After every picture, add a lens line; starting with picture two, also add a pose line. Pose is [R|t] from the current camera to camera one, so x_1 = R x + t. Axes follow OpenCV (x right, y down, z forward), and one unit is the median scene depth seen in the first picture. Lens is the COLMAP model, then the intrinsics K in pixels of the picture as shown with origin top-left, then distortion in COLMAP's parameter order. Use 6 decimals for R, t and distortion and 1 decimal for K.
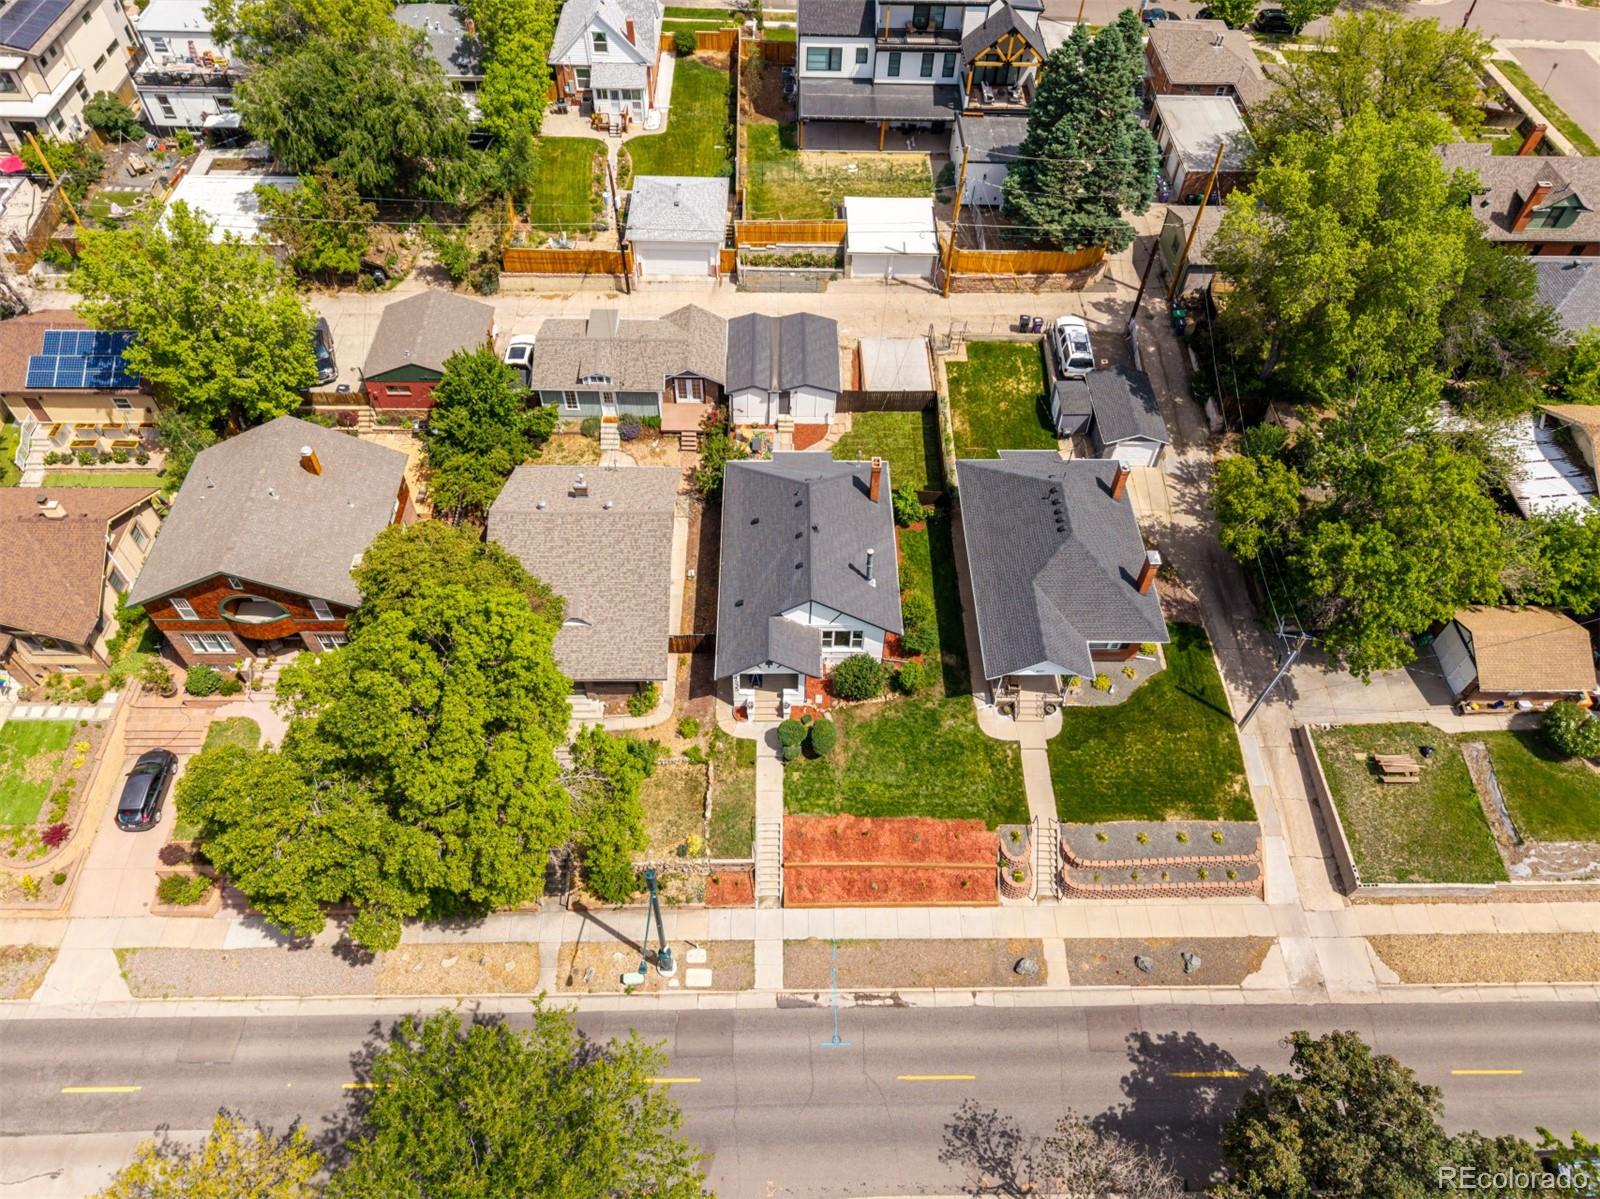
lens RADIAL K [[1049.8, 0, 800.0], [0, 1049.8, 599.5], [0, 0, 1]] dist [0.081594, -0.000698]
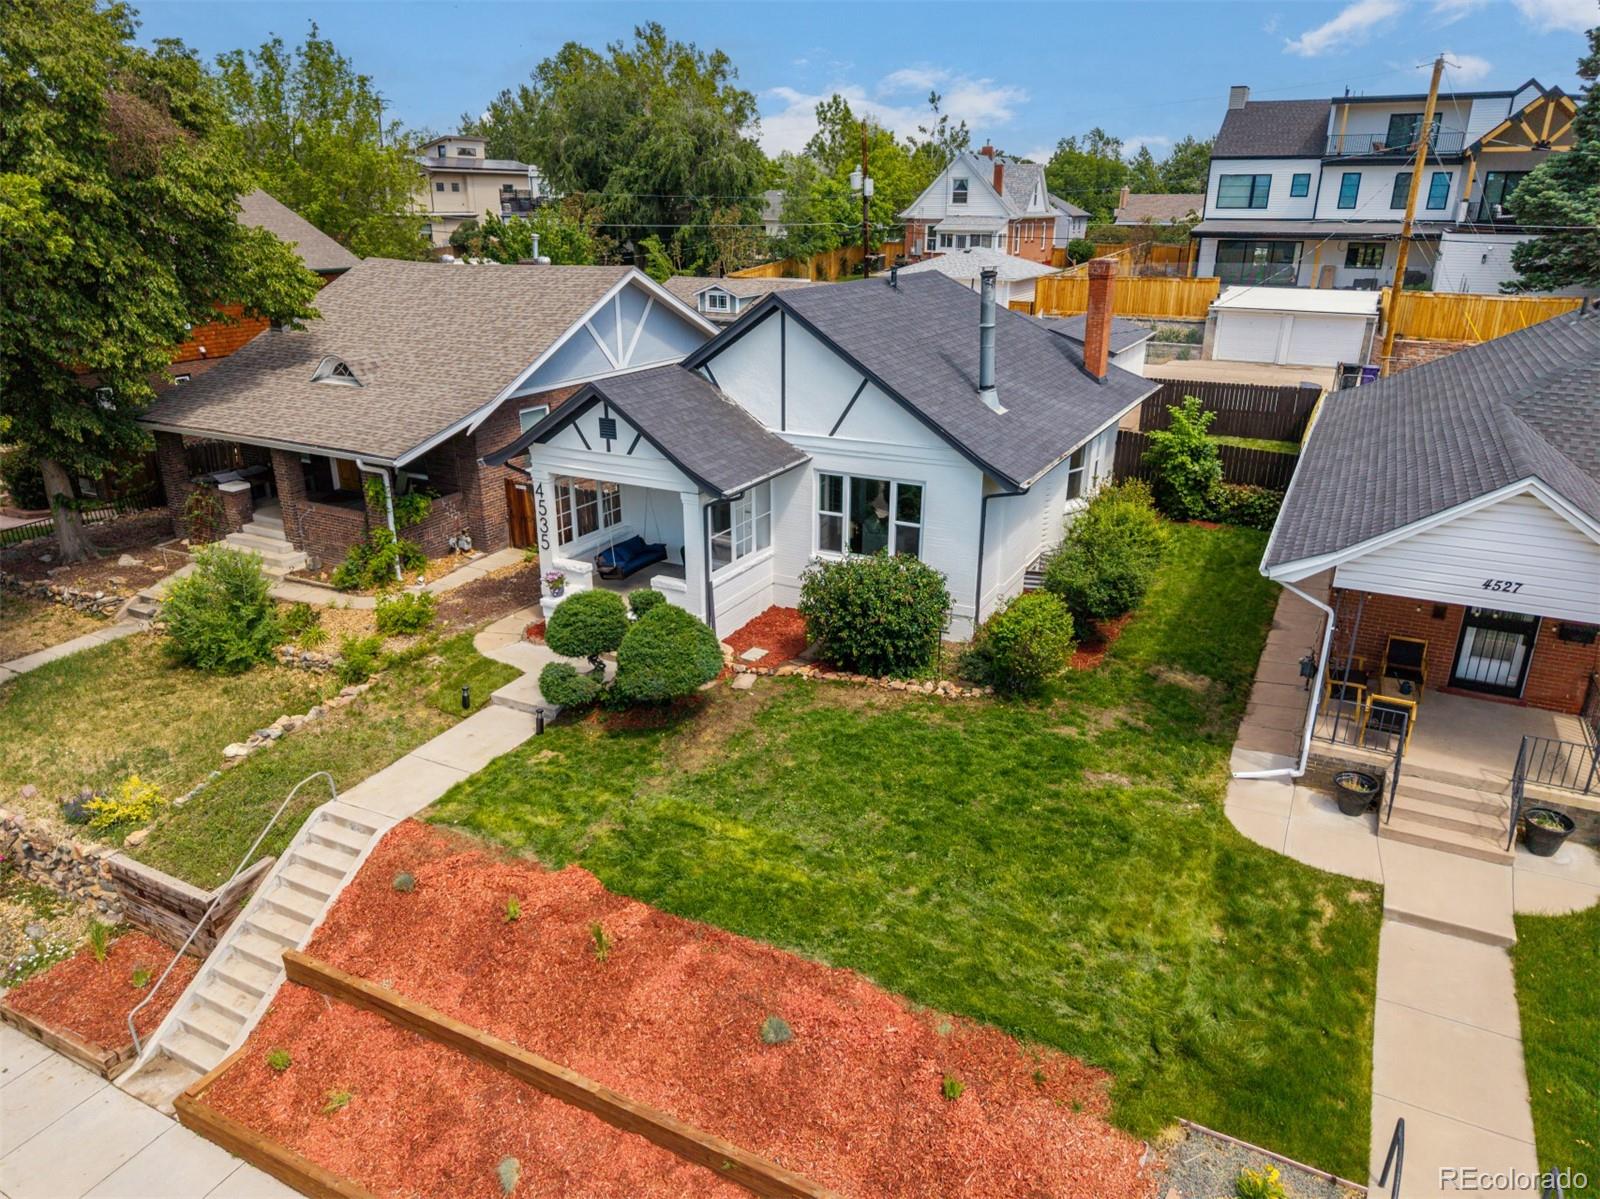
lens RADIAL K [[1071.4, 0, 797.2], [0, 1071.4, 605.2], [0, 0, 1]] dist [0.007221, -0.001183]
pose [[0.880224, 0.147275, -0.451128, 0.191170], [-0.359553, 0.827397, -0.431436, 0.233030], [0.309722, 0.541964, 0.781247, 0.734863]]
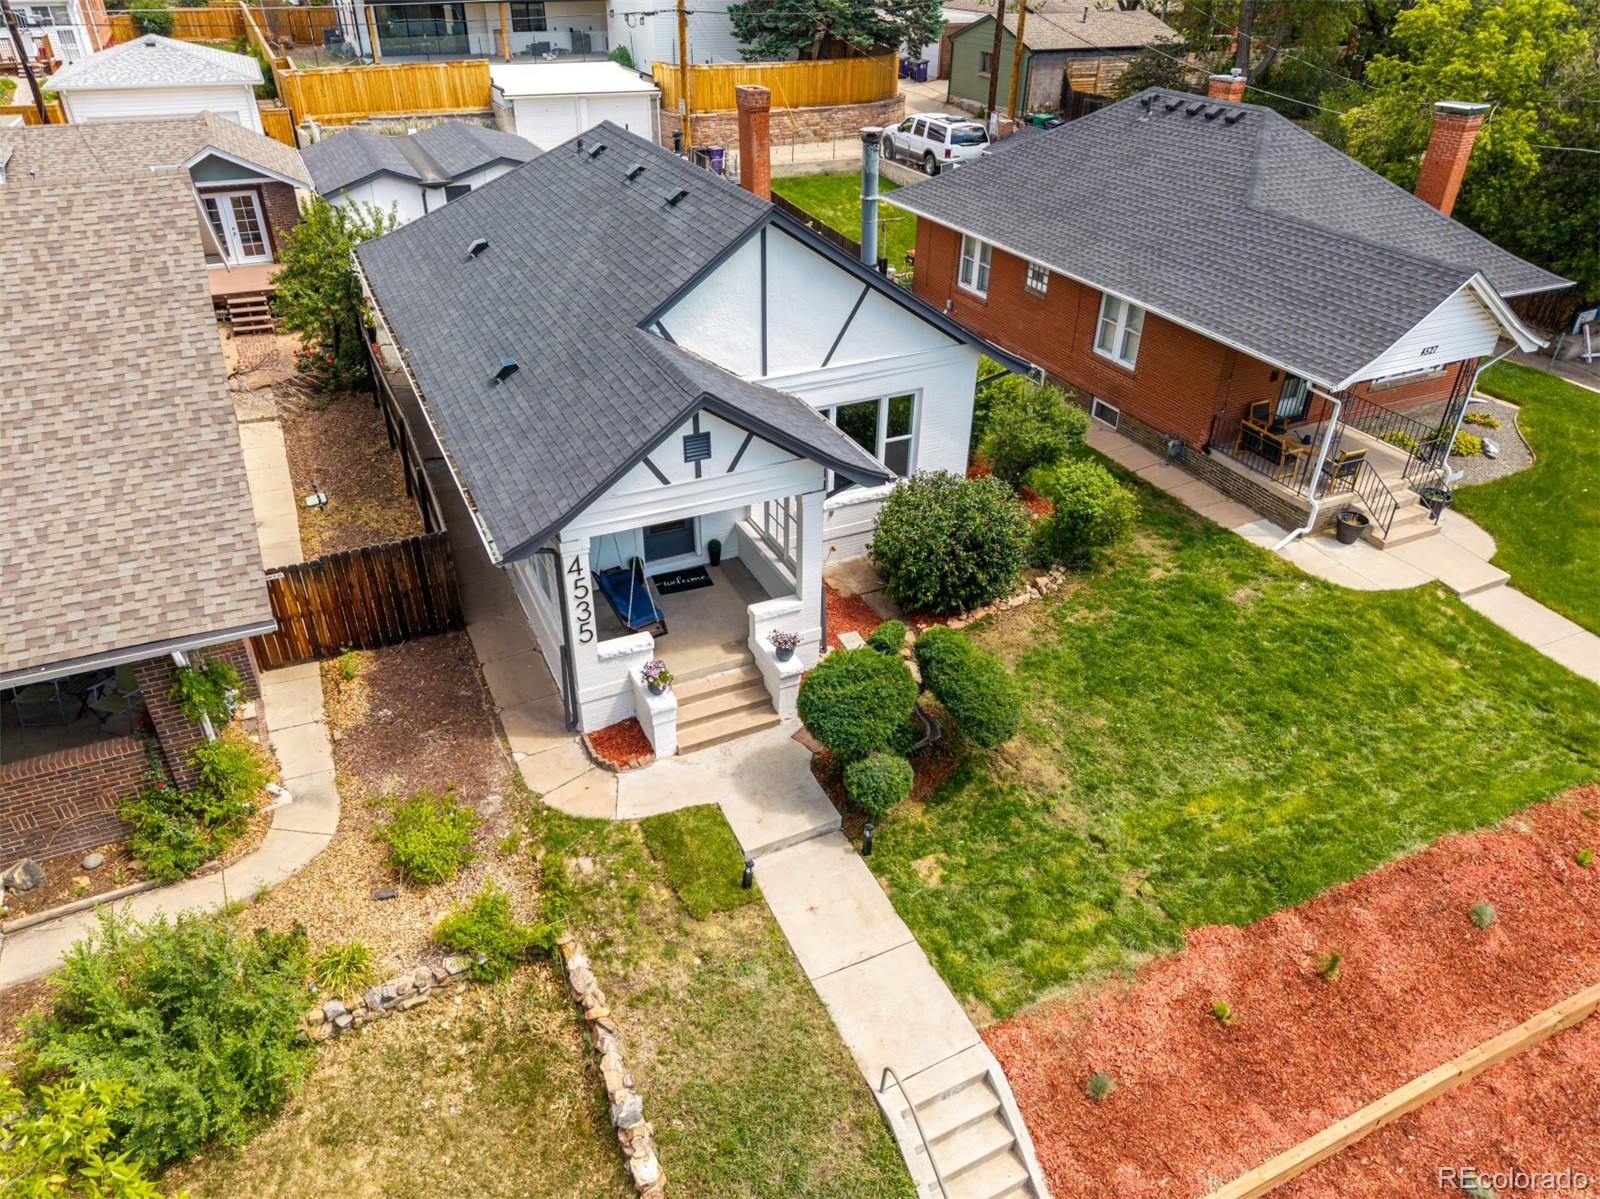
lens RADIAL K [[1071.4, 0, 797.2], [0, 1071.4, 605.2], [0, 0, 1]] dist [0.007221, -0.001183]
pose [[0.909421, -0.235242, 0.342951, -0.099626], [0.331999, 0.907303, -0.258028, 0.161423], [-0.250461, 0.348516, 0.903220, 0.742041]]
